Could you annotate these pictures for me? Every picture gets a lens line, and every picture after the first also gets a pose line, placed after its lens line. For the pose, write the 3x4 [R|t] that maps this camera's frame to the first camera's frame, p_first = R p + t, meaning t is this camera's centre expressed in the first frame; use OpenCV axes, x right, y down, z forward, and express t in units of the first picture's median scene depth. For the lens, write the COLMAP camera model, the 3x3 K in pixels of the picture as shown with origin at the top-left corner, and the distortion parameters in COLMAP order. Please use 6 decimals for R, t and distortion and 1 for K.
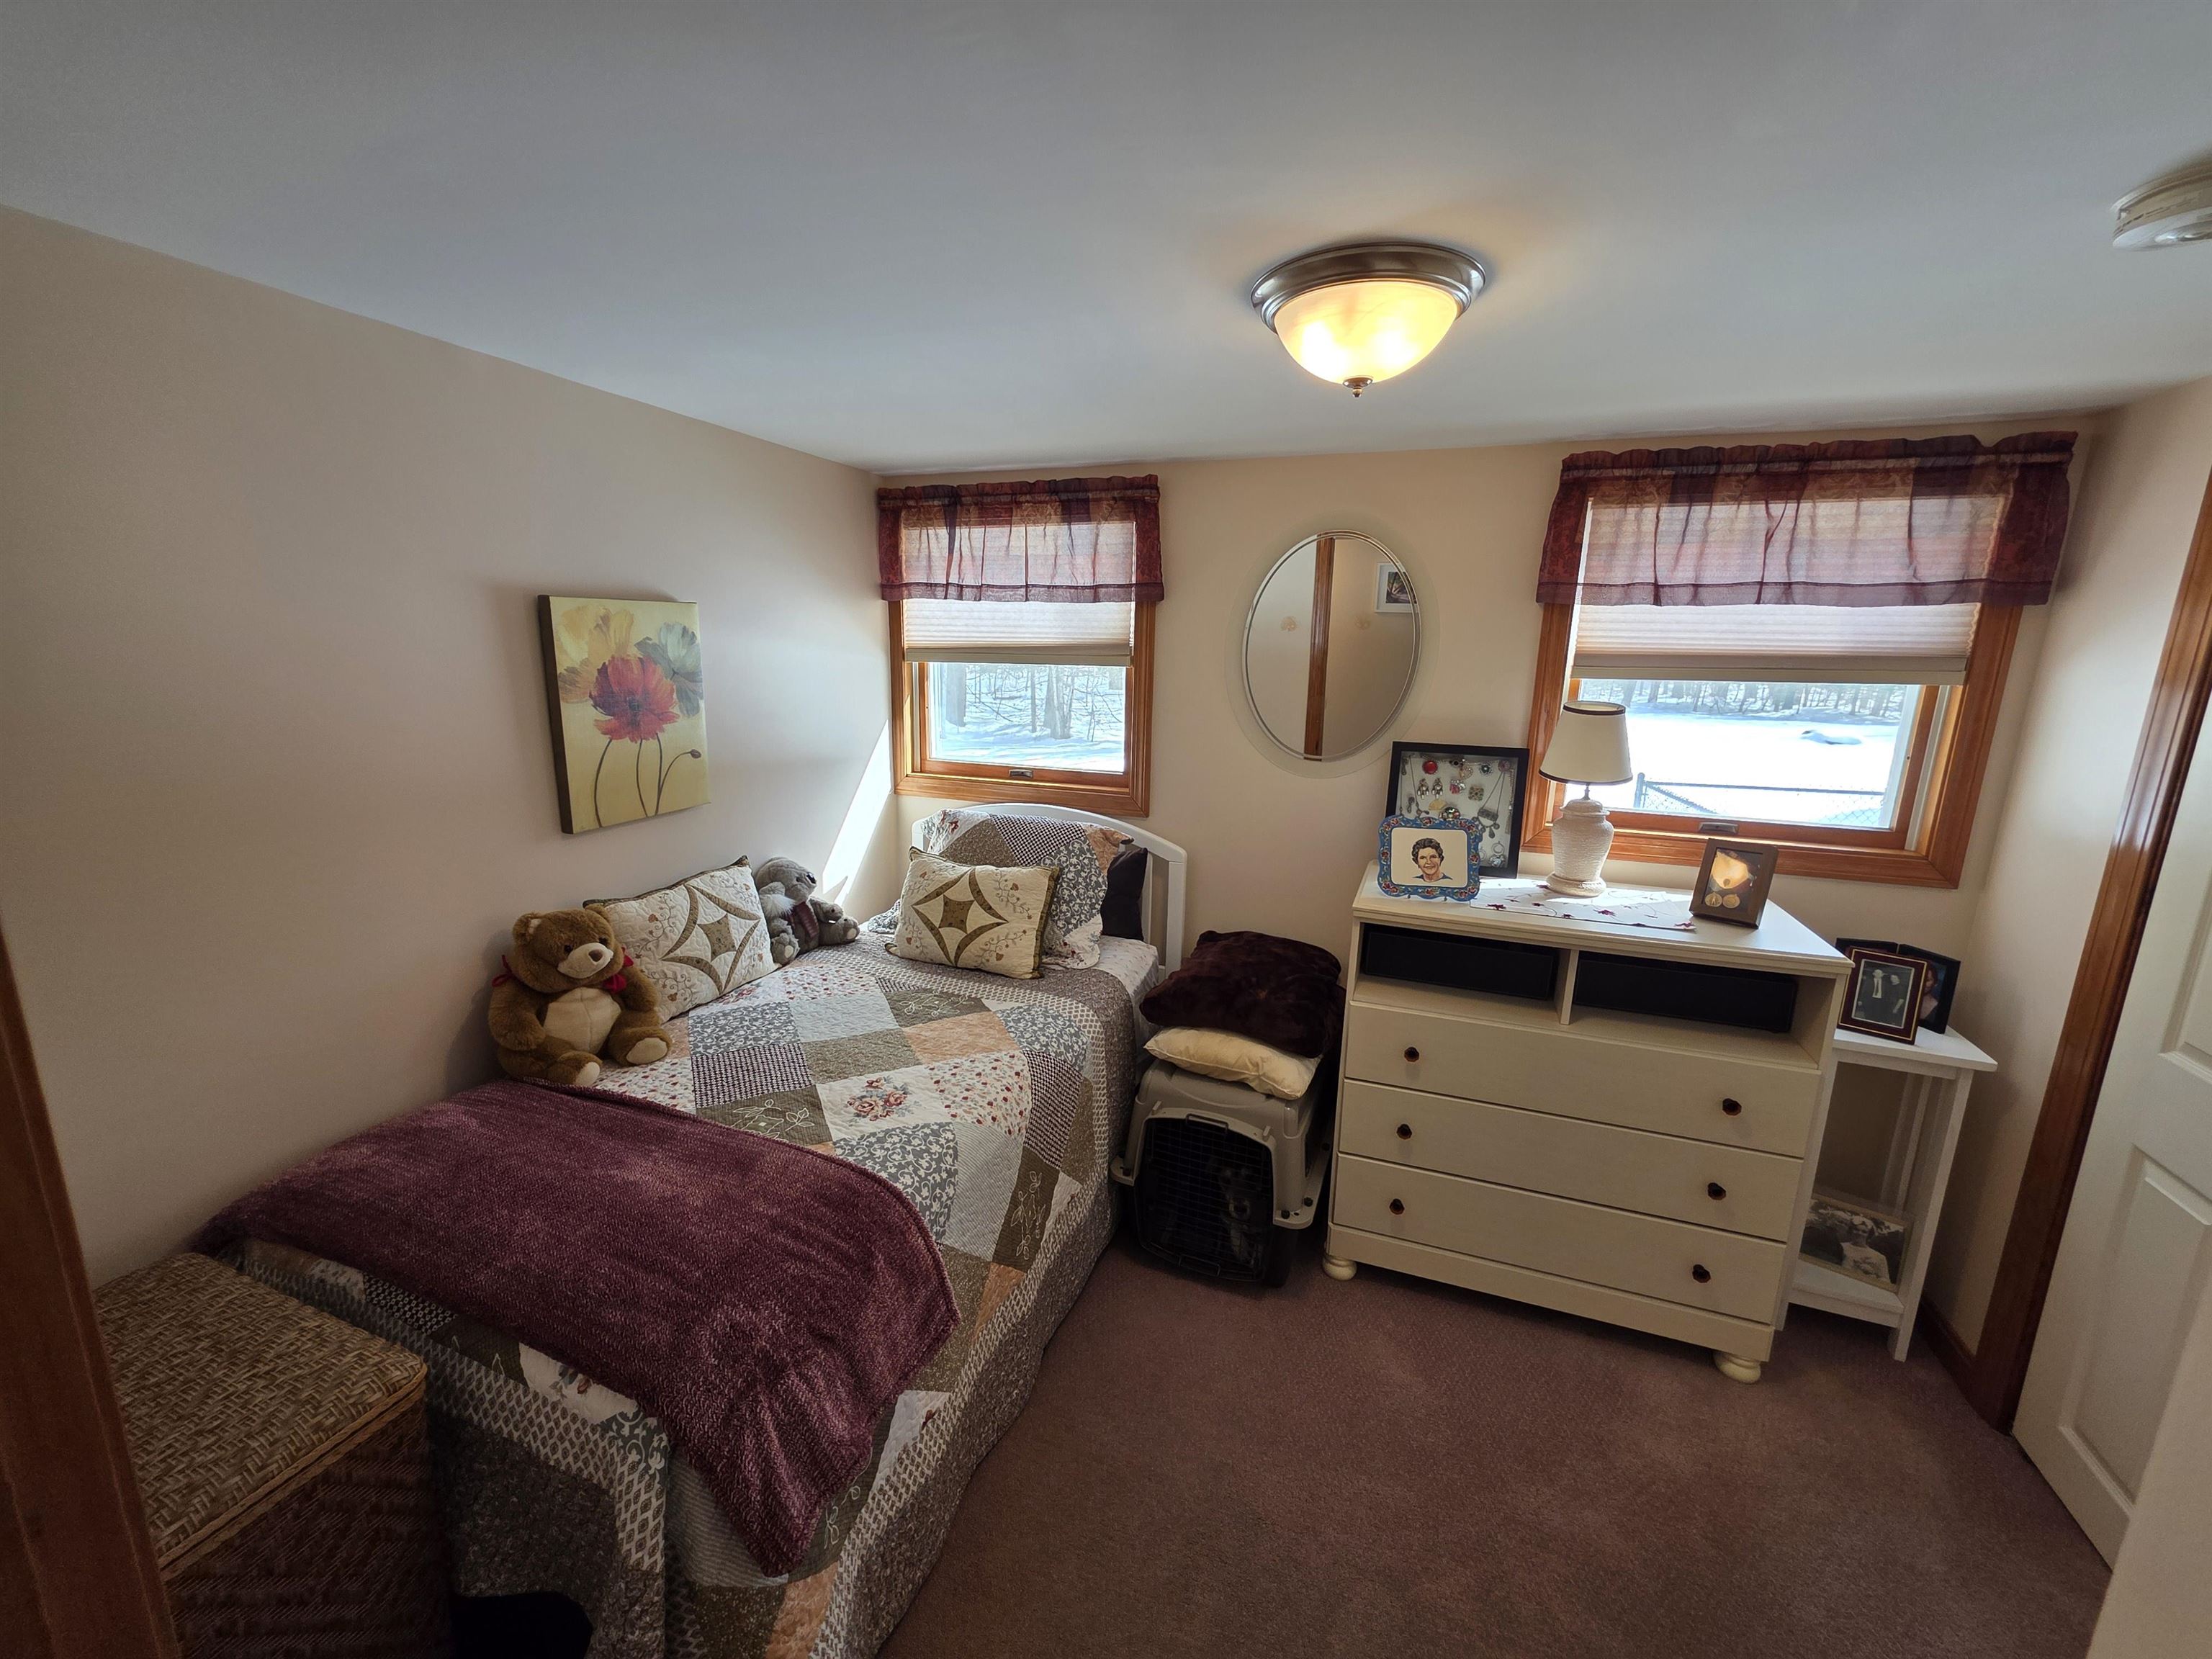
lens RADIAL K [[870.4, 0, 1106.0], [0, 870.4, 829.5], [0, 0, 1]] dist [-0.000152, 0.000324]
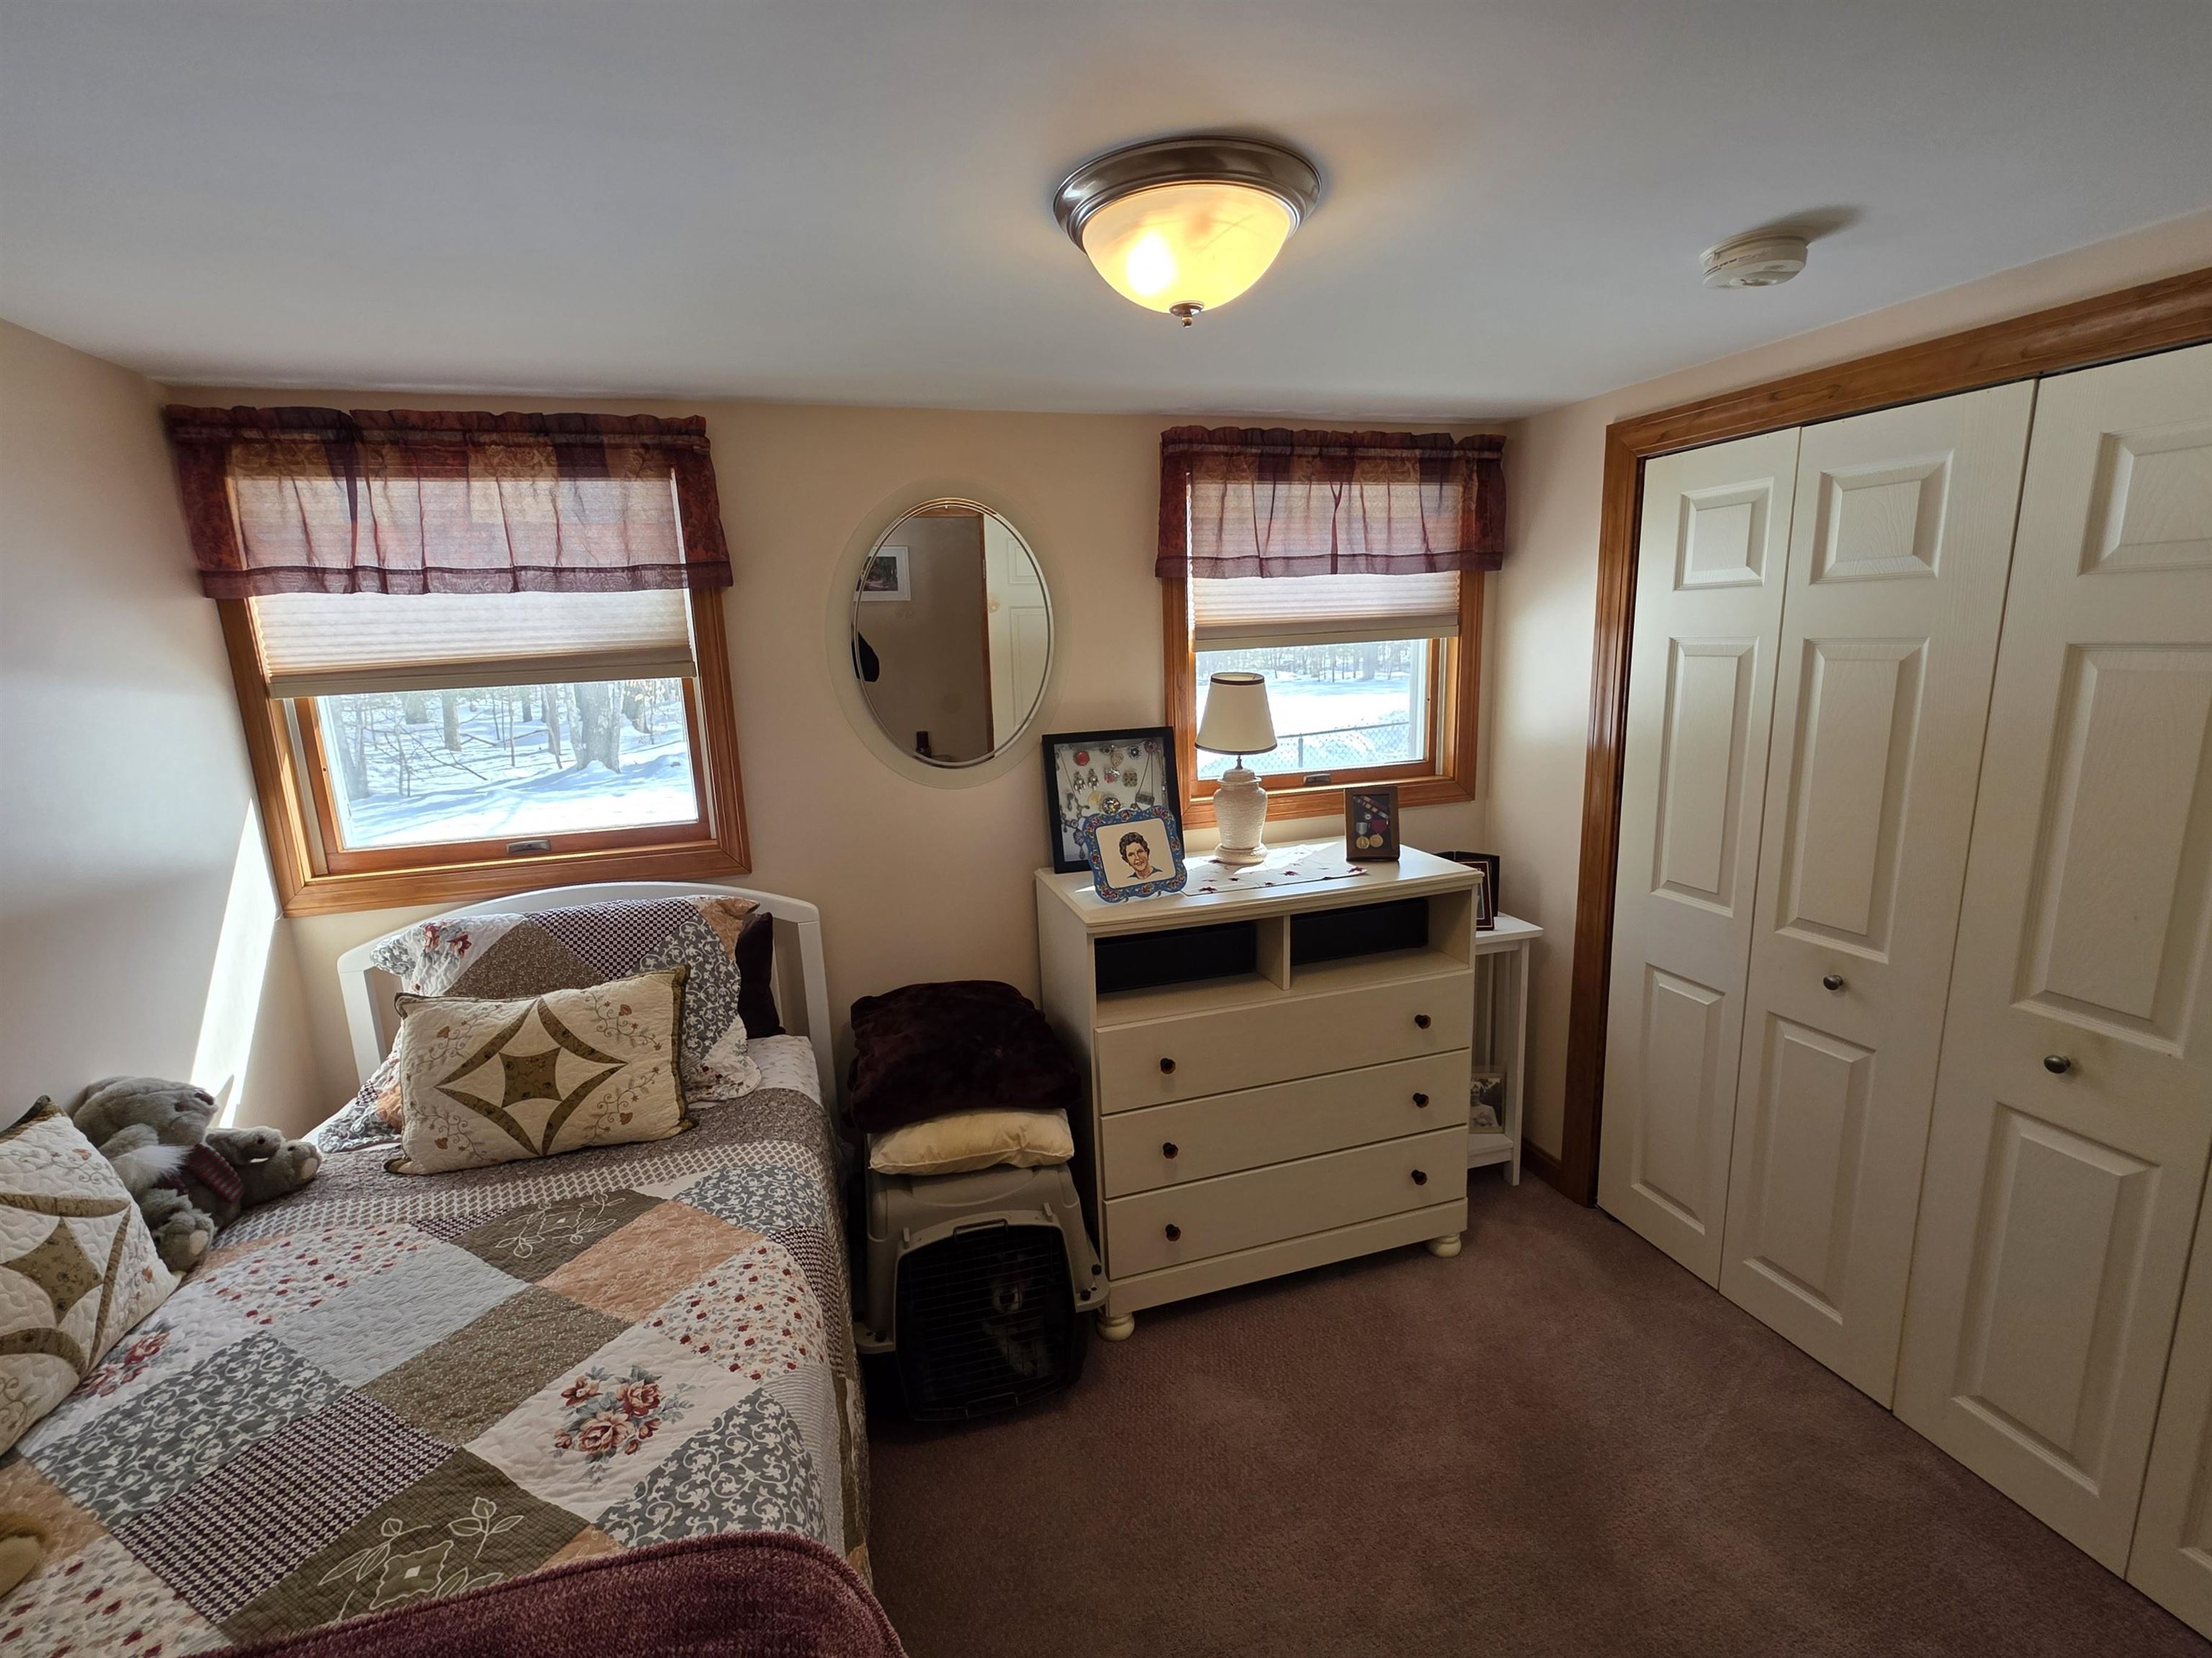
lens RADIAL K [[959.5, 0, 1106.0], [0, 959.5, 829.0], [0, 0, 1]] dist [0.000146, 0.000142]
pose [[0.798077, -0.168454, 0.578529, -0.228797], [0.178581, 0.983115, 0.039908, -0.037408], [-0.575484, 0.071464, 0.814685, 0.180555]]
